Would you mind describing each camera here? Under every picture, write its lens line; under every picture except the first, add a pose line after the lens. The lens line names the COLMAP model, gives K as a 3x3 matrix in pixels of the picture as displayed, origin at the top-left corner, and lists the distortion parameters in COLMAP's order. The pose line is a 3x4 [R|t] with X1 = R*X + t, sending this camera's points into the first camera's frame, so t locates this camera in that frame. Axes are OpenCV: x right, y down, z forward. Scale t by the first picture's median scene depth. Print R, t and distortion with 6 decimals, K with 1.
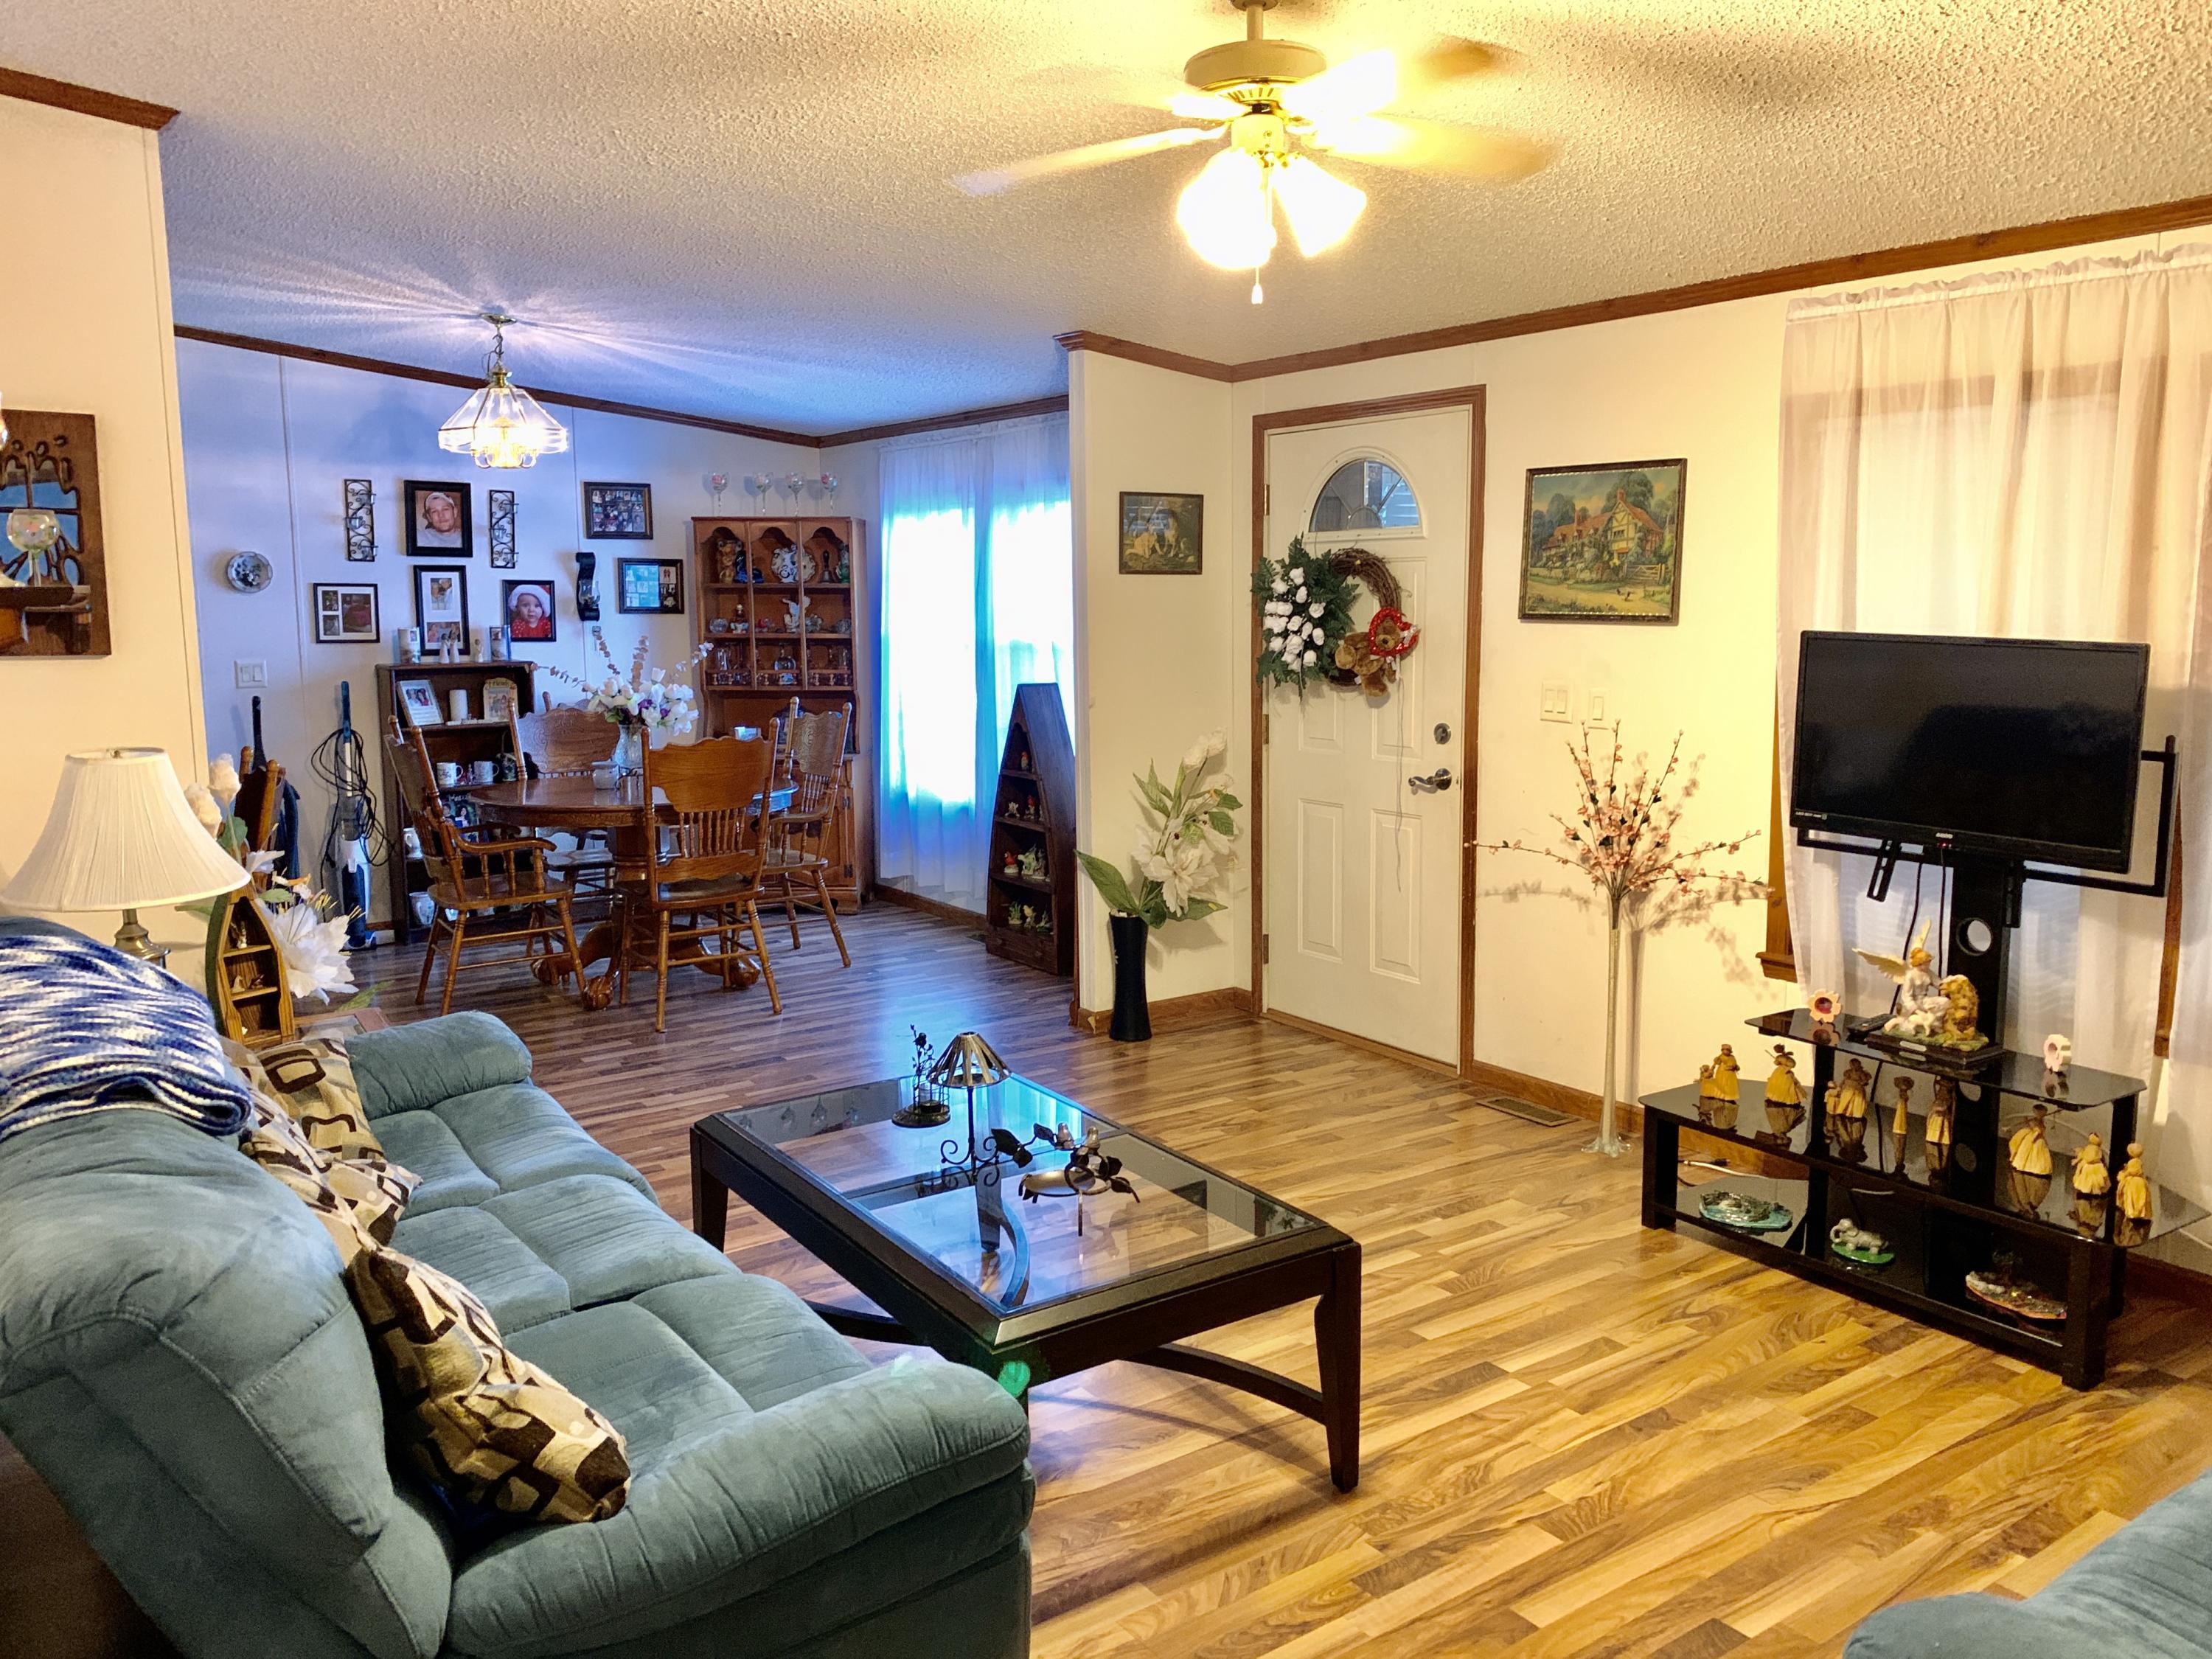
lens RADIAL K [[1679.5, 0, 1137.7], [0, 1679.5, 816.8], [0, 0, 1]] dist [0.067925, -0.200389]
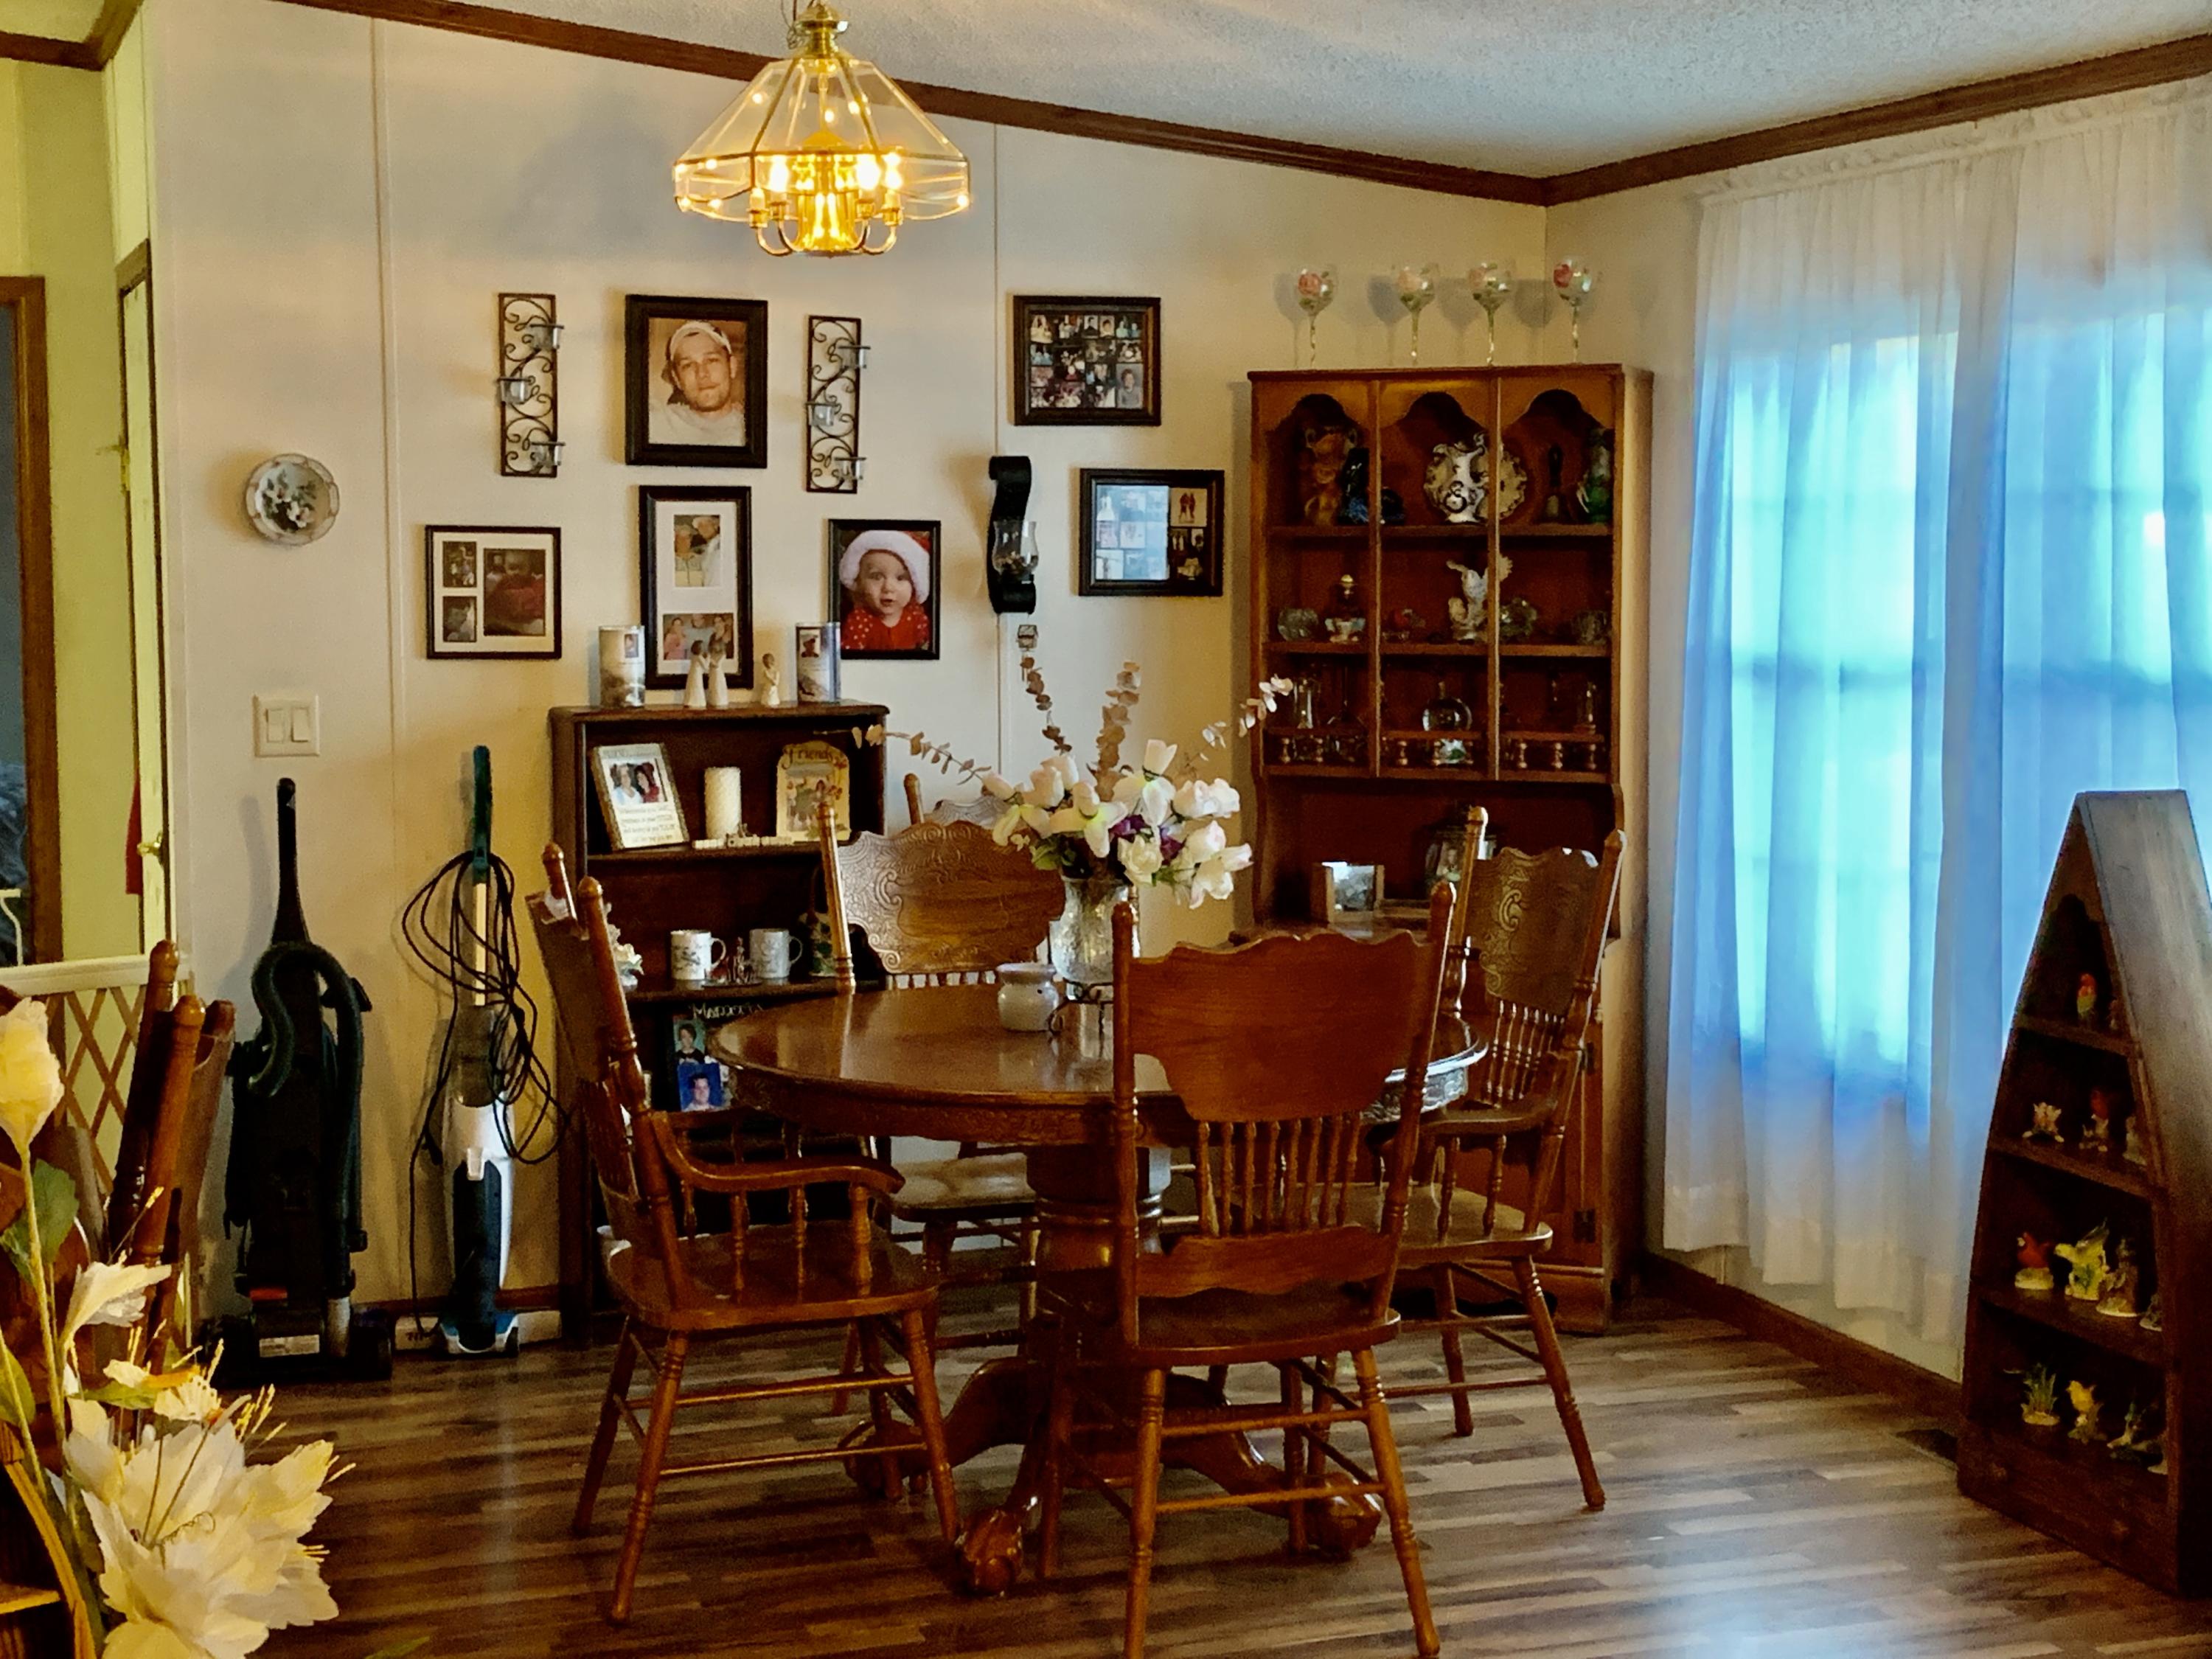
lens RADIAL K [[3300.7, 0, 1106.0], [0, 3300.7, 829.5], [0, 0, 1]] dist [0.205182, -0.896977]
pose [[0.958022, 0.027759, -0.285348, -0.059606], [-0.039465, 0.998595, -0.035352, -0.032649], [0.283966, 0.045129, 0.957772, 0.202490]]
